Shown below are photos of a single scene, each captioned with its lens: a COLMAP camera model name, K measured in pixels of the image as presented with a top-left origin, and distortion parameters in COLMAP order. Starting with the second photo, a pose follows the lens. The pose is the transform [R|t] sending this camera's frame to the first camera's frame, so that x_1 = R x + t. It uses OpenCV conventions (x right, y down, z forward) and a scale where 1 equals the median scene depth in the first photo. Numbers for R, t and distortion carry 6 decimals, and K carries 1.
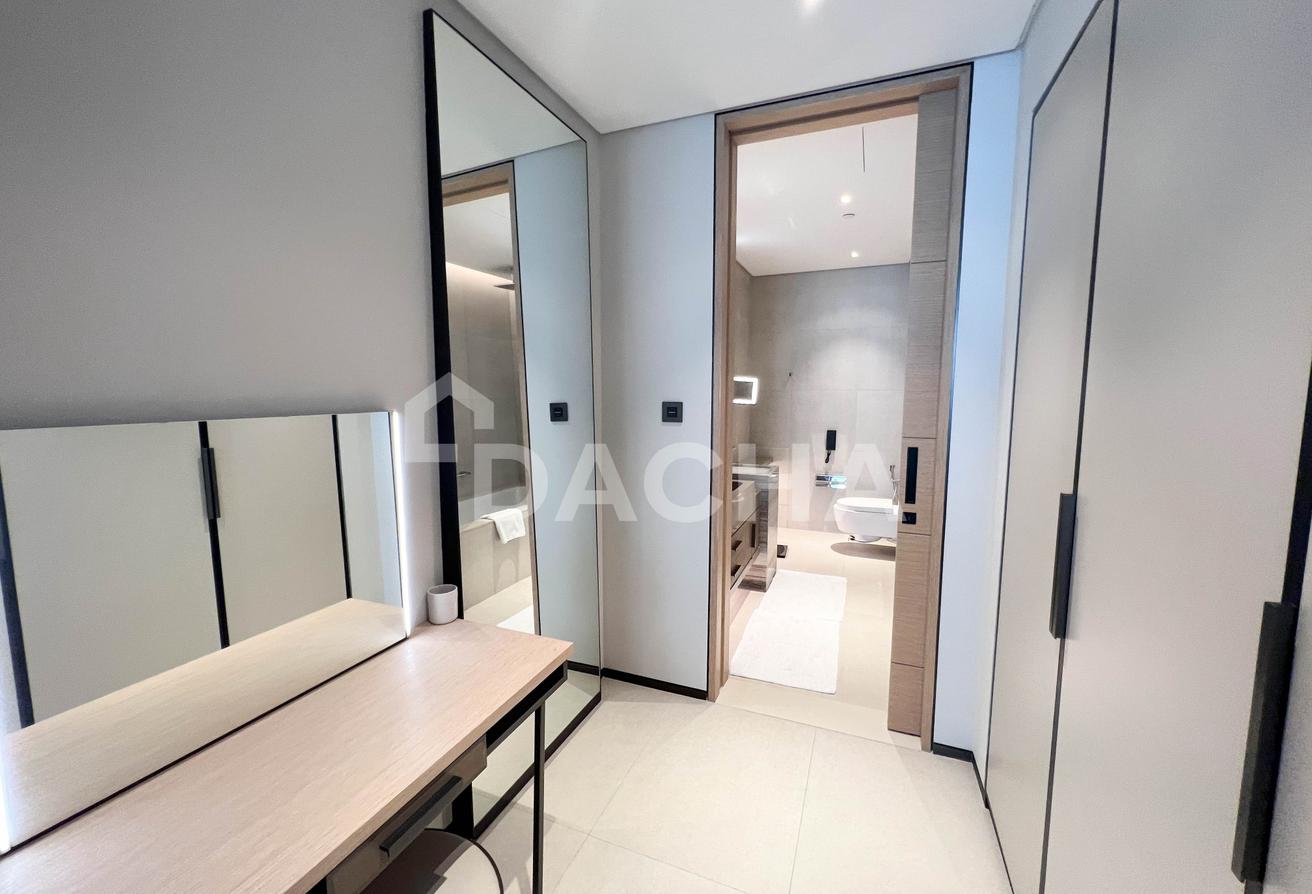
lens RADIAL K [[505.4, 0, 678.6], [0, 505.4, 451.1], [0, 0, 1]] dist [0.000560, 0.000186]
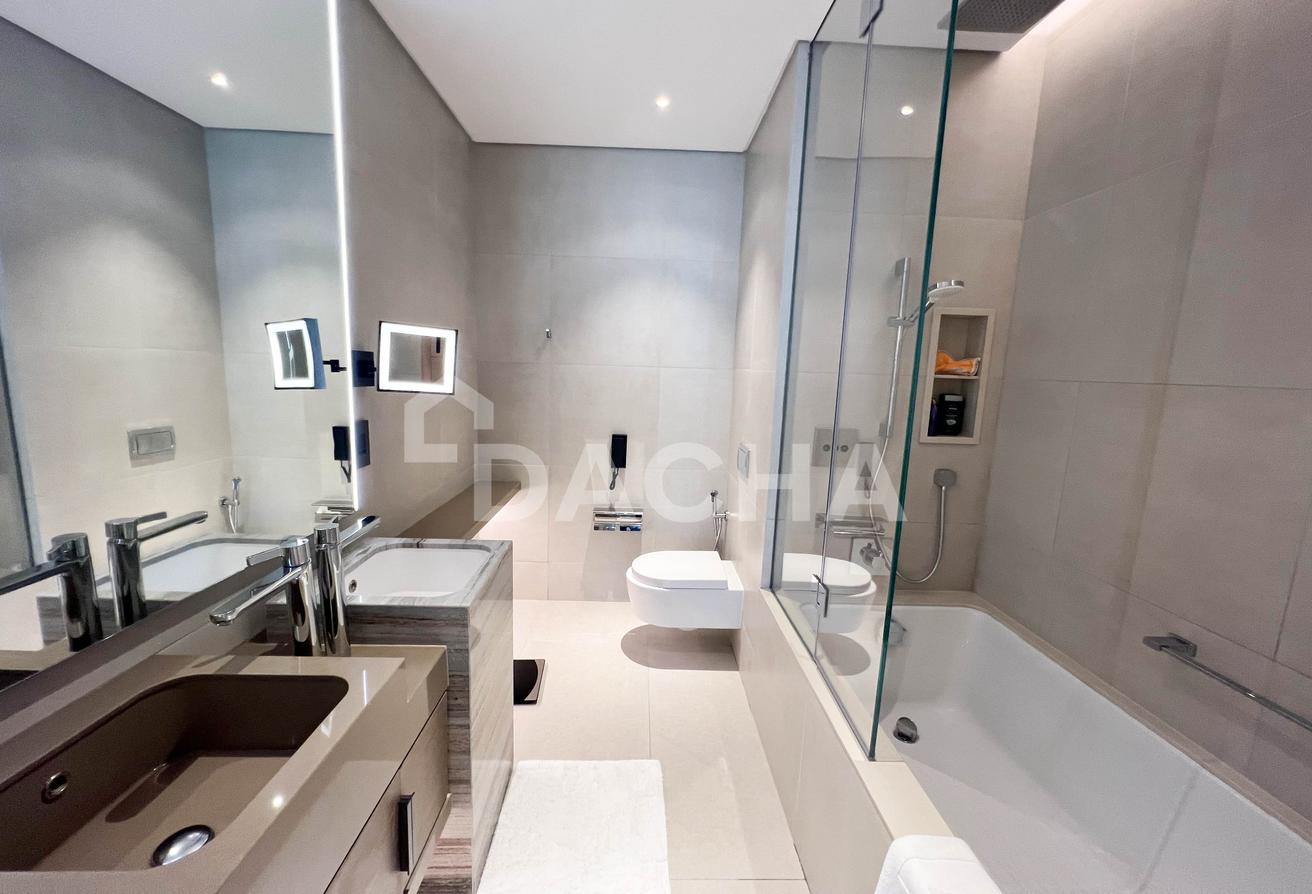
lens RADIAL K [[505.4, 0, 678.6], [0, 505.4, 451.1], [0, 0, 1]] dist [0.000560, 0.000186]
pose [[0.905099, -0.022695, 0.424595, 0.120064], [0.001657, 0.998755, 0.049852, -0.054578], [-0.425198, -0.044418, 0.904010, 0.459448]]
